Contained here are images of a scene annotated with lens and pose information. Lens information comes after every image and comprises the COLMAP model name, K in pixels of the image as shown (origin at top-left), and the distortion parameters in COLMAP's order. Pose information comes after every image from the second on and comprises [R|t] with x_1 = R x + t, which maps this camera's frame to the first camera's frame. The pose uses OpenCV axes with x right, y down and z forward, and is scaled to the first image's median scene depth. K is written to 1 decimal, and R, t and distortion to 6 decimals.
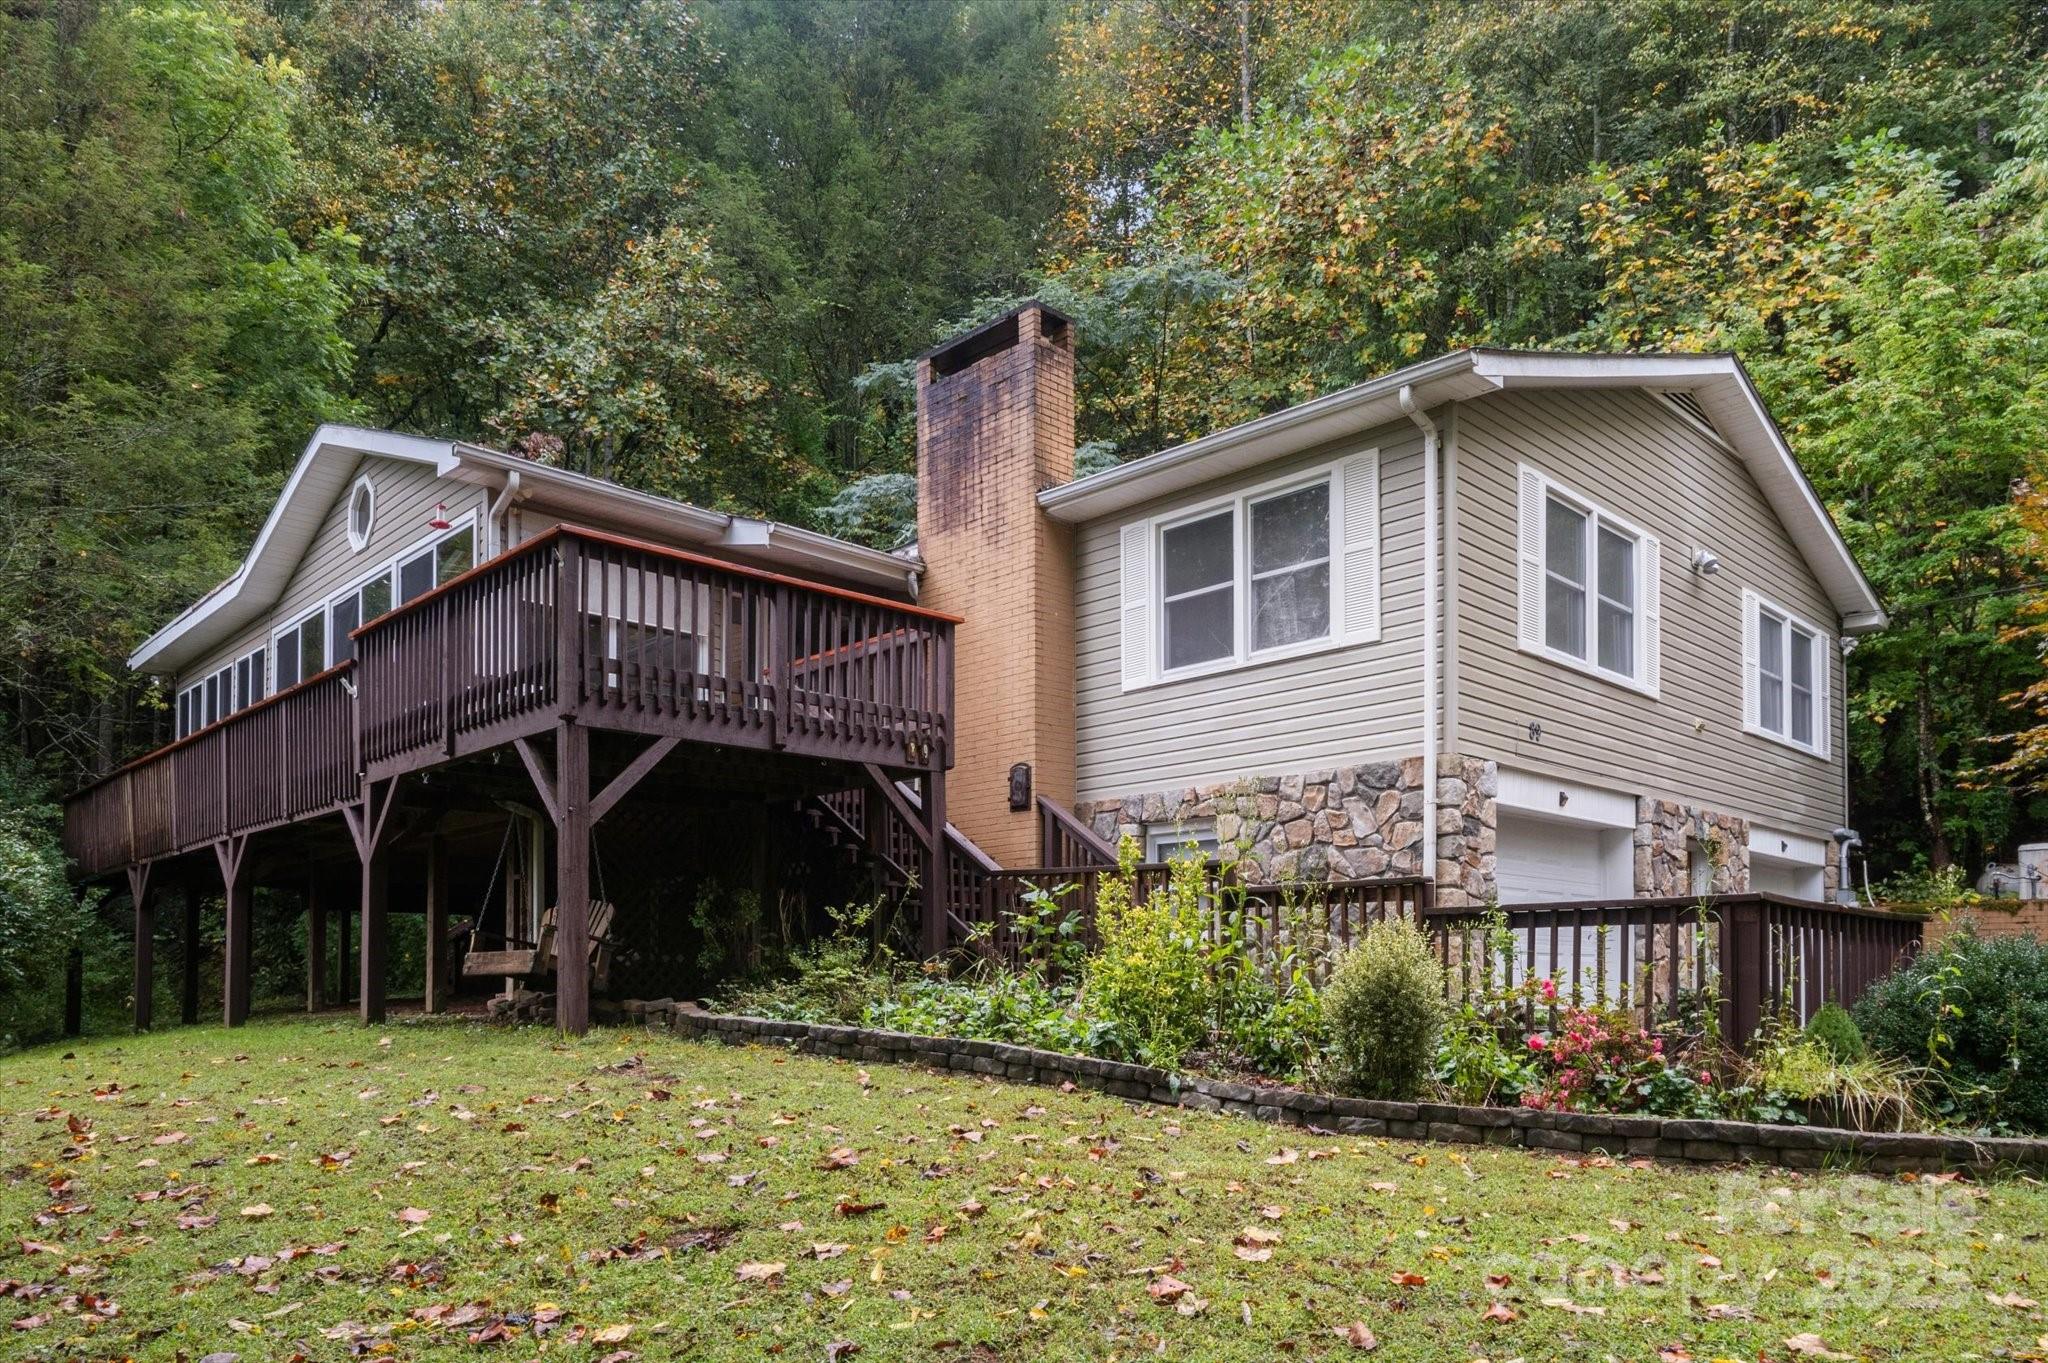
lens RADIAL K [[1441.3, 0, 1076.6], [0, 1441.3, 955.1], [0, 0, 1]] dist [0.006403, 0.010487]
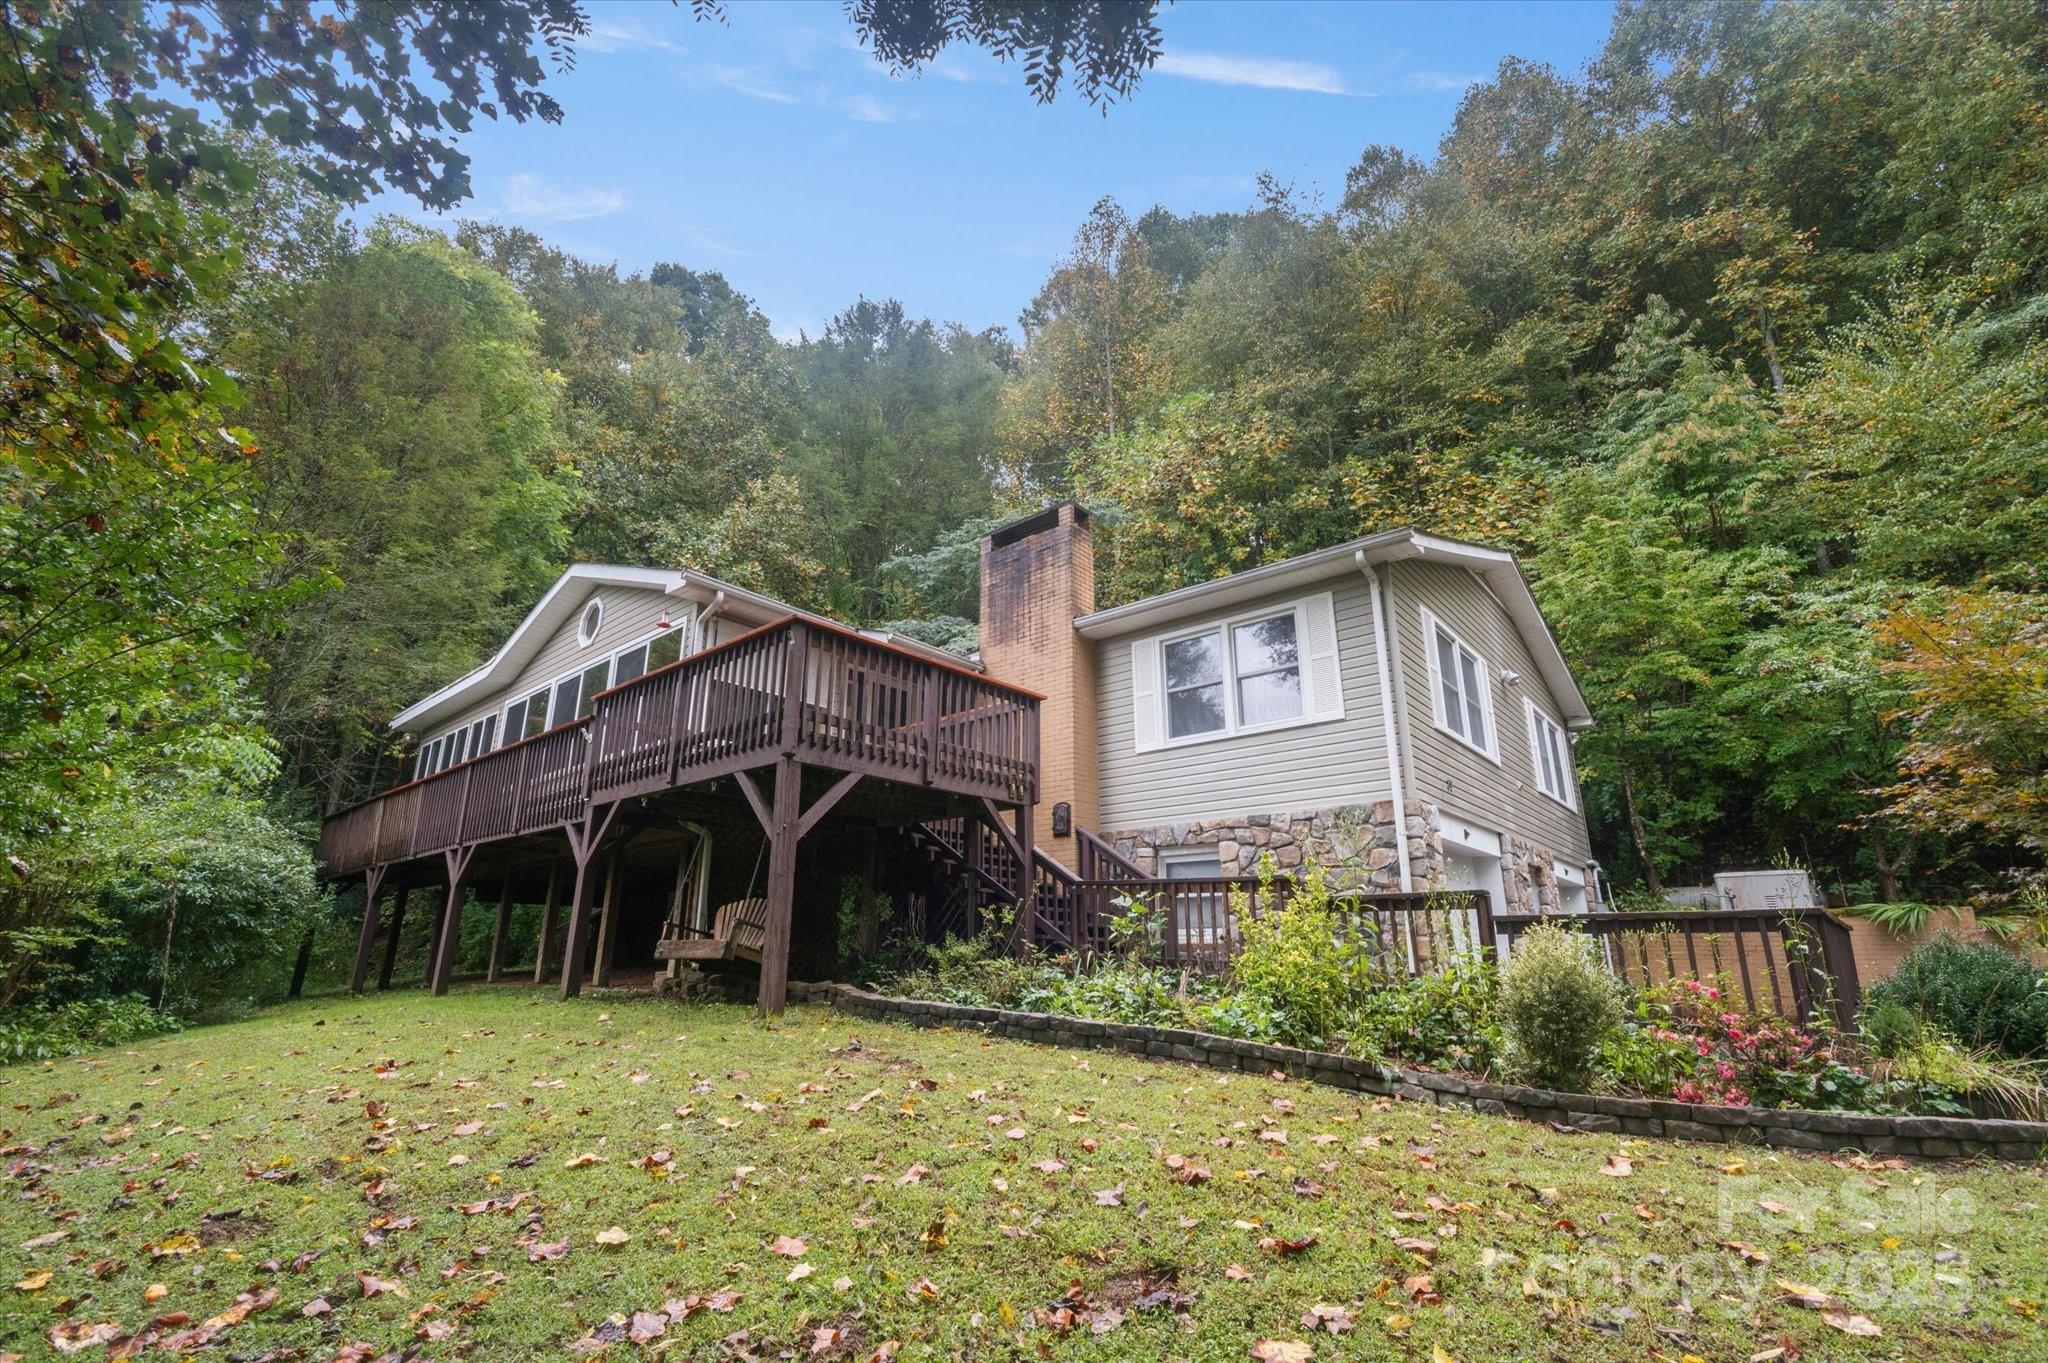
lens RADIAL K [[917.5, 0, 1016.6], [0, 917.5, 684.6], [0, 0, 1]] dist [-0.006063, -0.000444]
pose [[0.998091, 0.027469, 0.055324, -0.134389], [-0.011656, 0.963339, -0.268033, -0.004937], [-0.060658, 0.266876, 0.961820, 0.122925]]
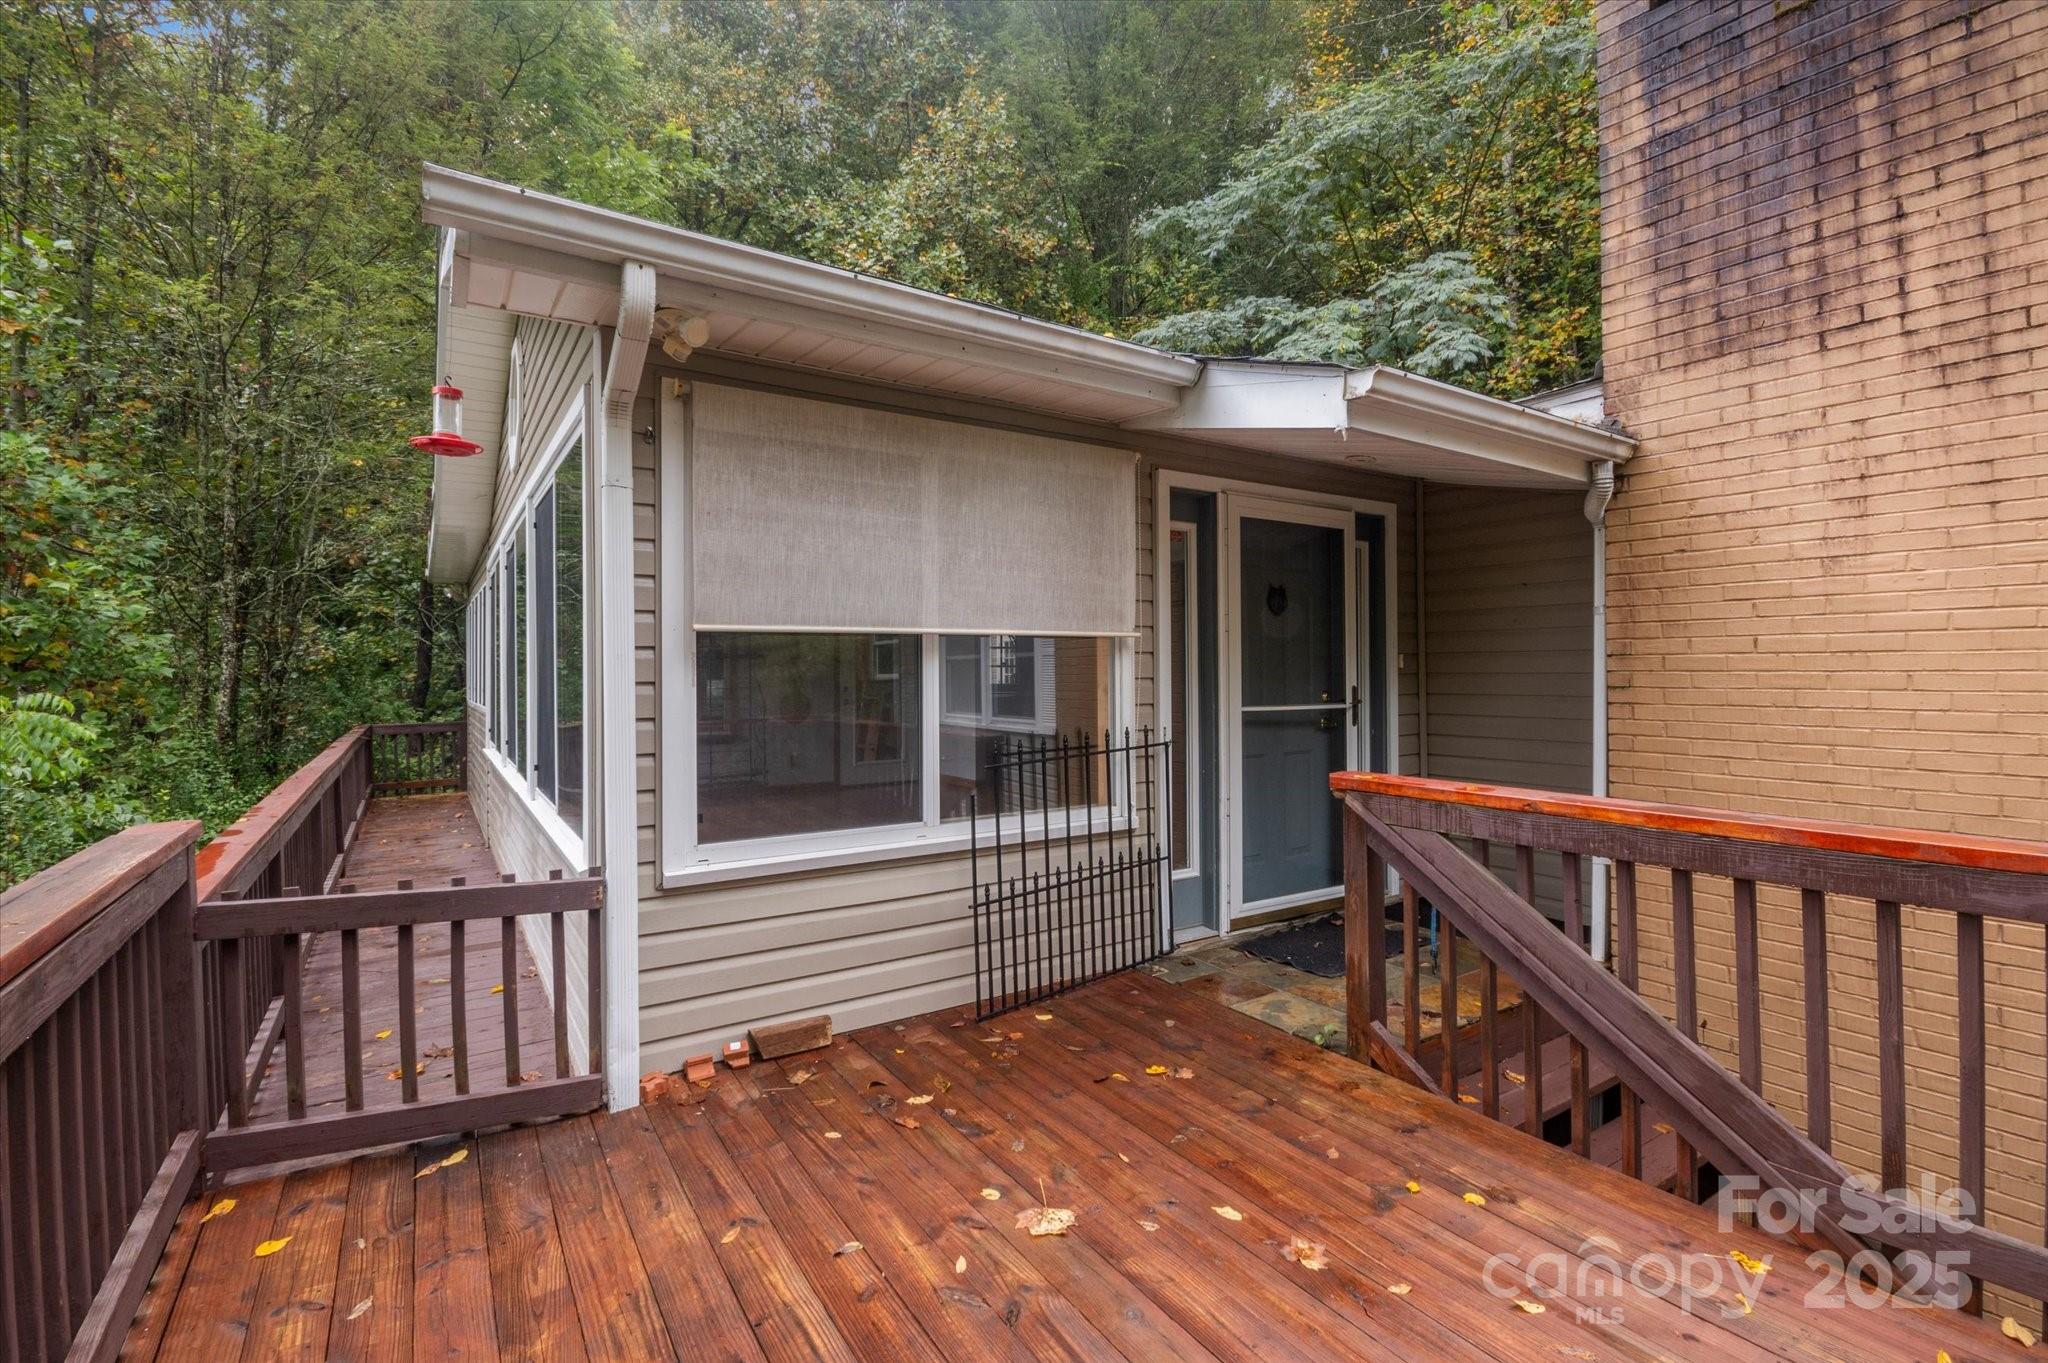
lens RADIAL K [[942.8, 0, 1016.4], [0, 942.8, 674.3], [0, 0, 1]] dist [-0.002539, -0.000243]
pose [[0.978507, -0.003528, -0.206184, -0.244315], [0.008957, 0.999637, 0.025403, -0.230173], [0.206020, -0.026704, 0.978183, 0.751633]]
